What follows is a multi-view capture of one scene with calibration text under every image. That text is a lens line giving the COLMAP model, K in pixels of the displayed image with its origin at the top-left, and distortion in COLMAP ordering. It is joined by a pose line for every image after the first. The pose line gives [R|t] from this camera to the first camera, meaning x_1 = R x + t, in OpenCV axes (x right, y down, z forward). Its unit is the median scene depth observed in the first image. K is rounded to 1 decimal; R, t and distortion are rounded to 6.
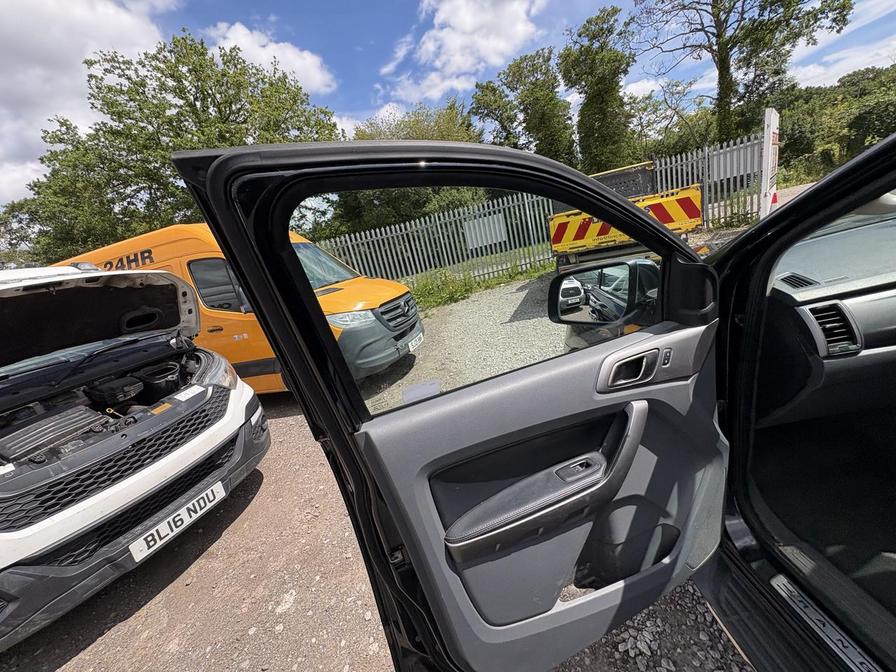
lens RADIAL K [[355.6, 0, 450.2], [0, 355.6, 340.6], [0, 0, 1]] dist [-0.001843, -0.000437]
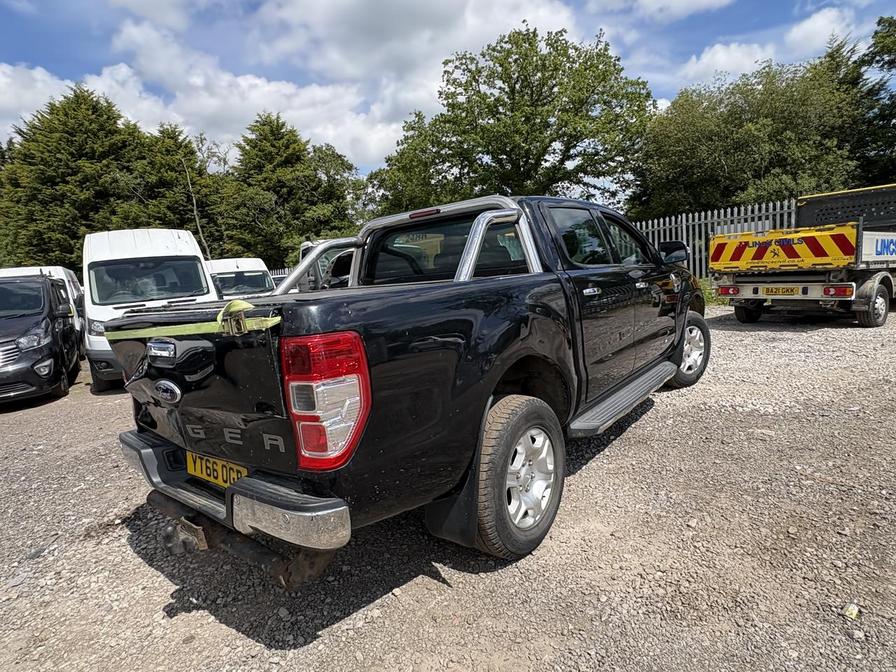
lens RADIAL K [[488.6, 0, 448.0], [0, 488.6, 336.0], [0, 0, 1]] dist [-0.001277, -0.000100]
pose [[0.758361, 0.234088, -0.608351, 0.223295], [-0.257539, 0.964960, 0.050264, 0.025488], [0.598801, 0.118555, 0.792075, -0.212720]]
